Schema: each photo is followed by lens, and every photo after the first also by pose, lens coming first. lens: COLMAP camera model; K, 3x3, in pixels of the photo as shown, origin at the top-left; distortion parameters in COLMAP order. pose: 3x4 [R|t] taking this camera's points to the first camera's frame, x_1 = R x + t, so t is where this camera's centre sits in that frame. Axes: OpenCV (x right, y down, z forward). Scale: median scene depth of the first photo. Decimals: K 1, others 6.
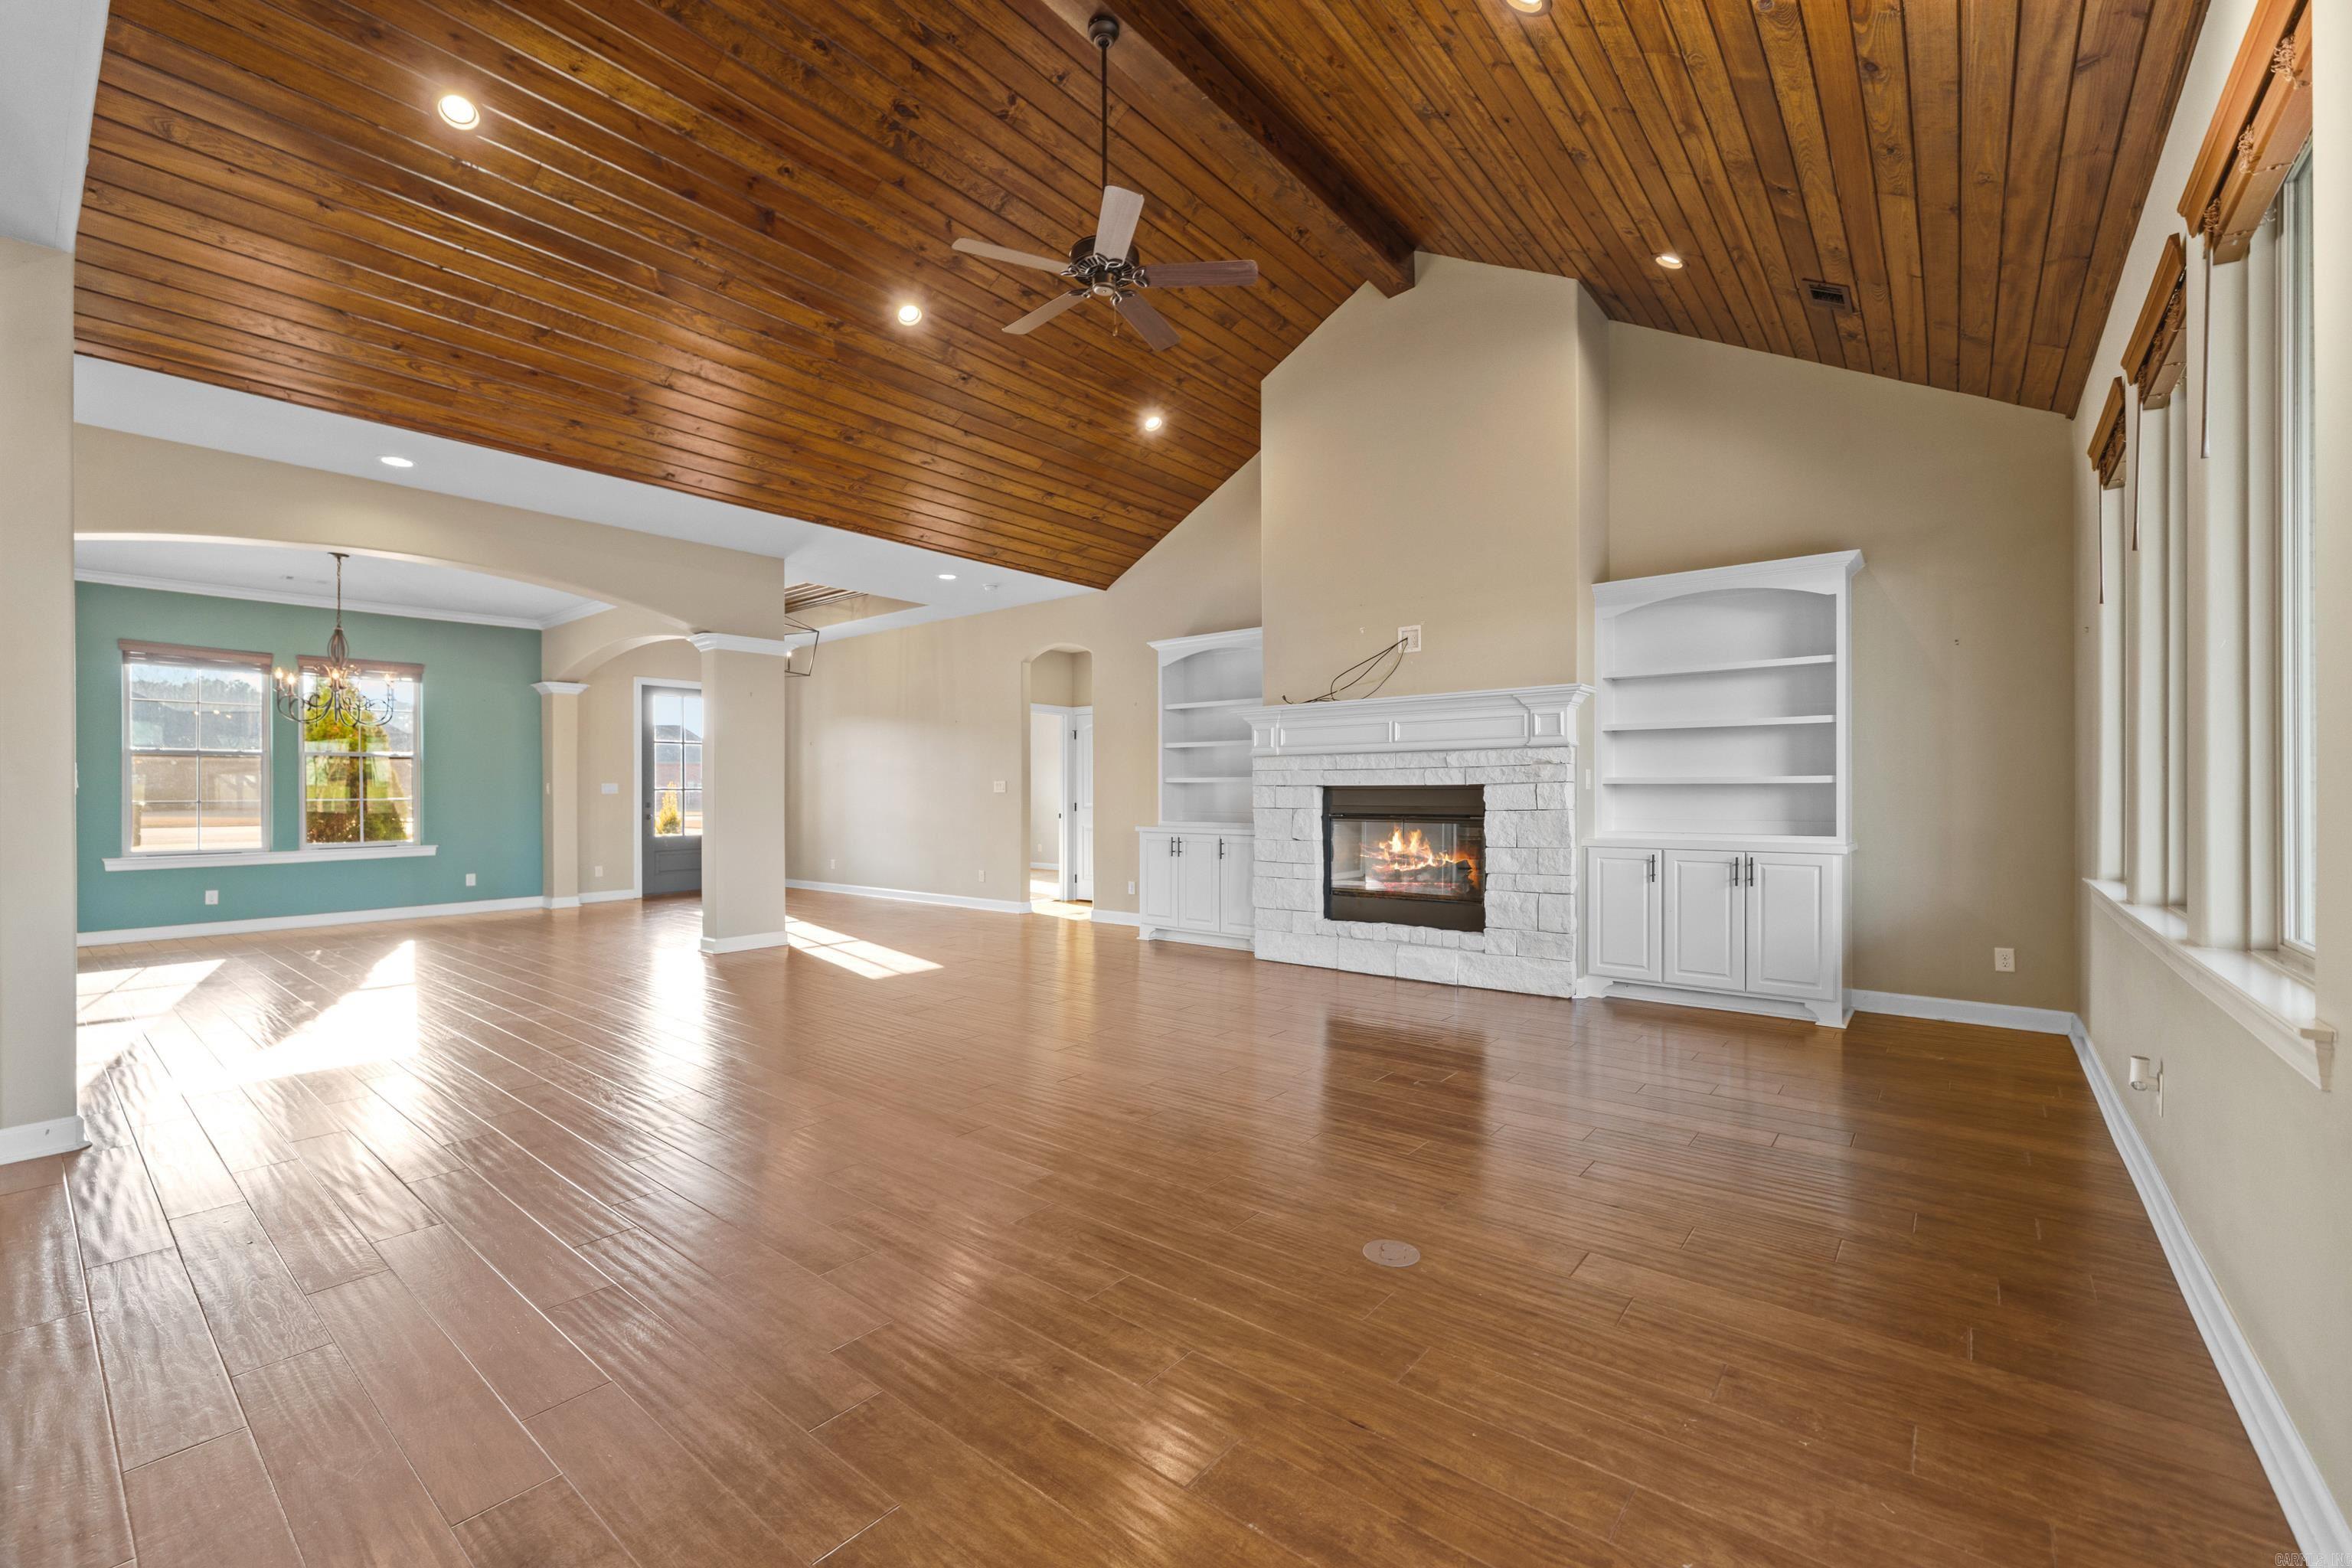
lens RADIAL K [[952.8, 0, 1166.5], [0, 952.8, 789.8], [0, 0, 1]] dist [-0.000869, -0.000303]
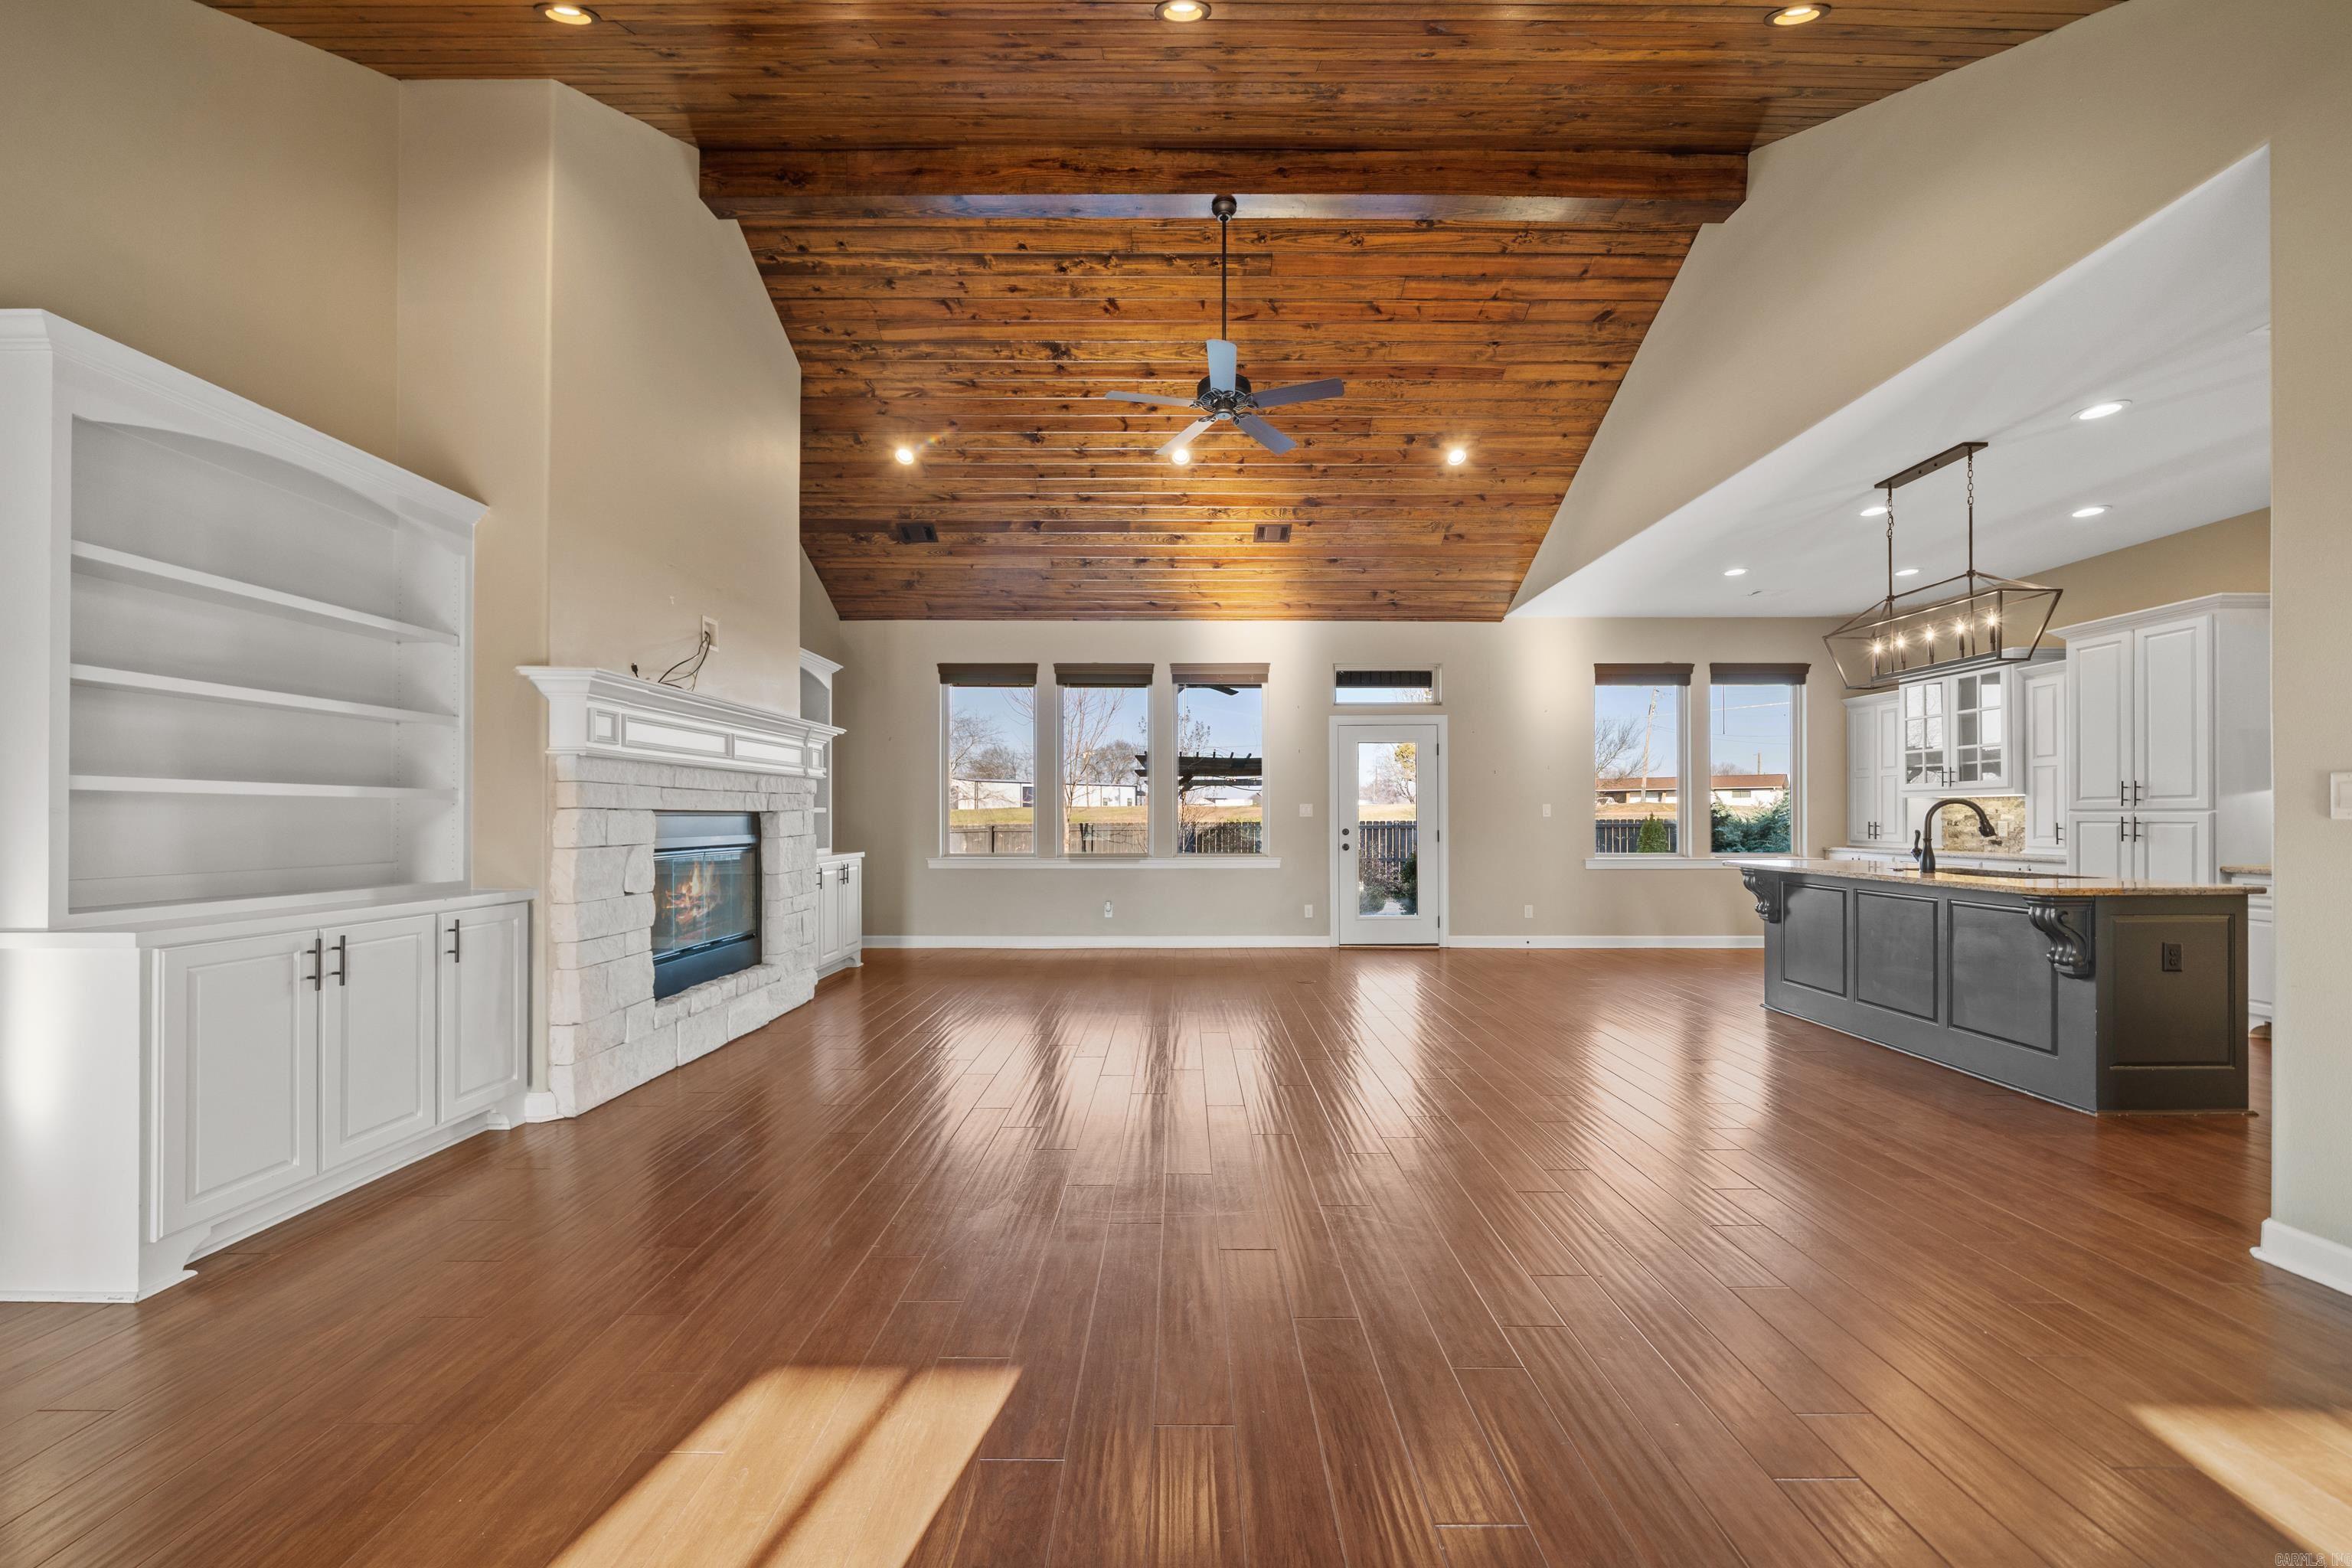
lens RADIAL K [[812.0, 0, 1180.8], [0, 812.0, 813.2], [0, 0, 1]] dist [-0.003506, -0.000116]
pose [[-0.627383, 0.006277, 0.778685, -0.584523], [0.001460, 0.999975, -0.006885, 0.003009], [-0.778709, -0.003183, -0.627377, 1.194619]]
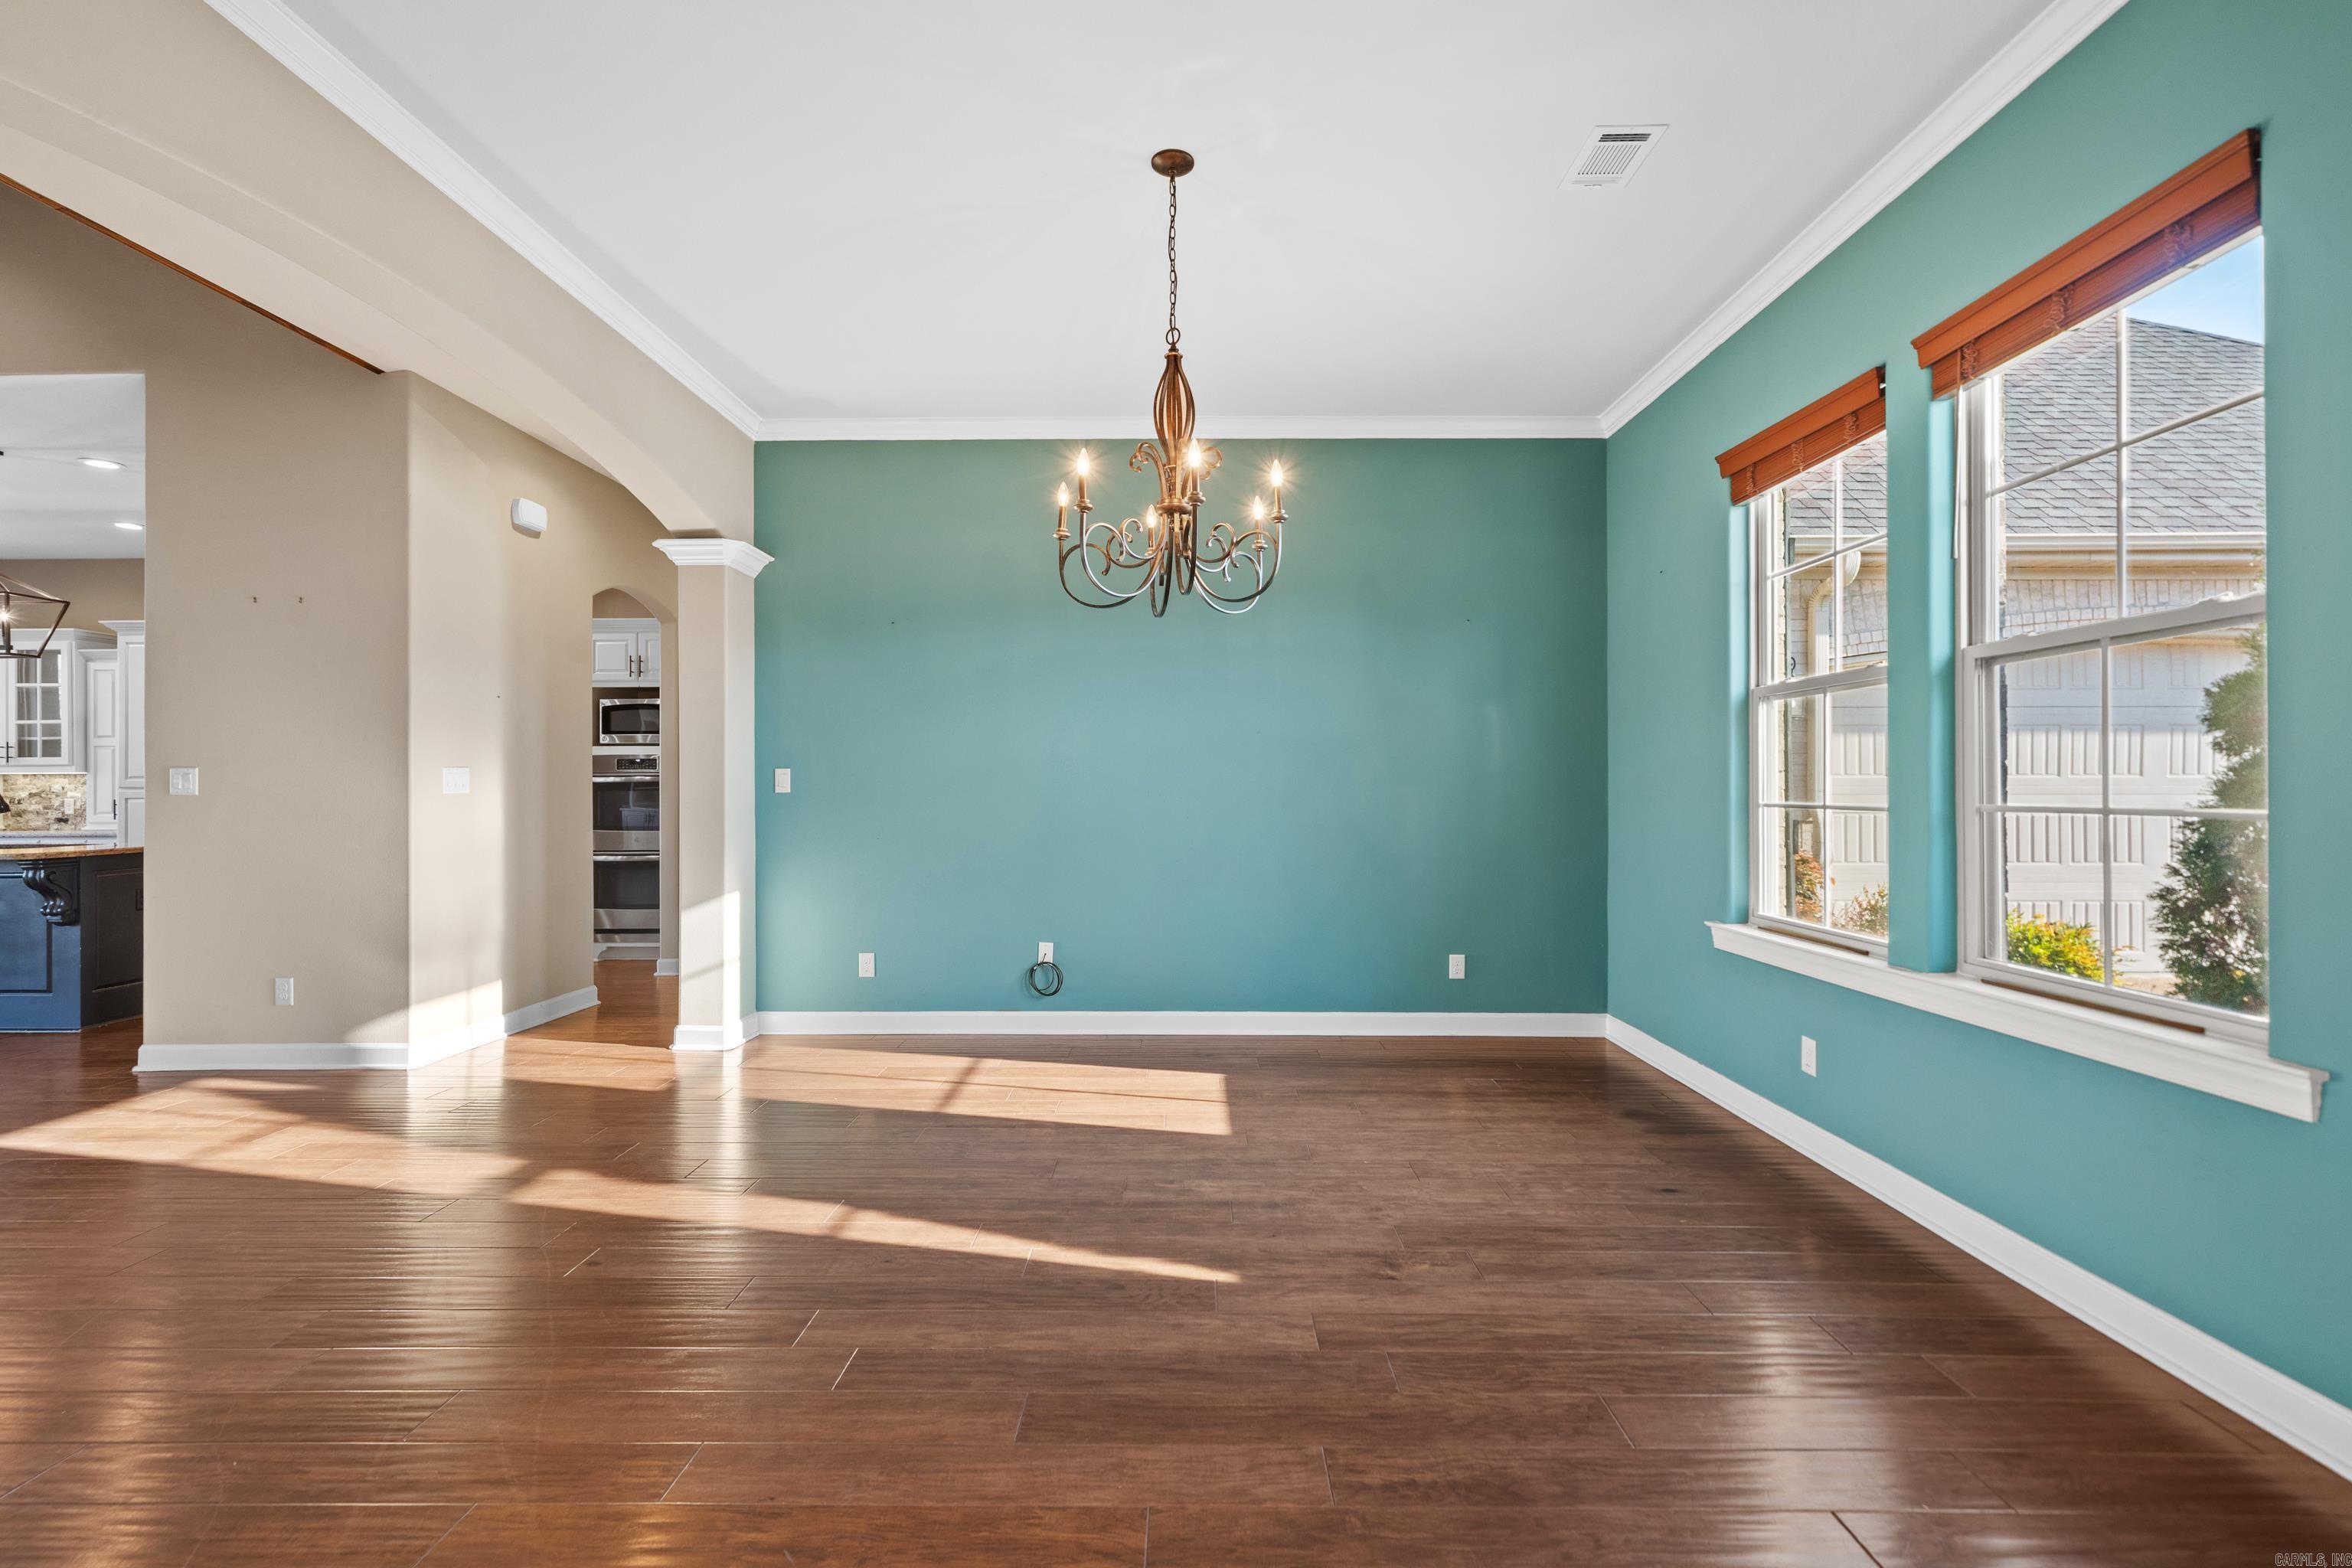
lens RADIAL K [[1052.8, 0, 1146.4], [0, 1052.8, 781.8], [0, 0, 1]] dist [-0.000885, -0.000108]
pose [[-0.799485, 0.004701, -0.600667, -0.736967], [0.008644, 0.999956, -0.003679, 0.002539], [0.600623, -0.008133, -0.799491, 1.640246]]
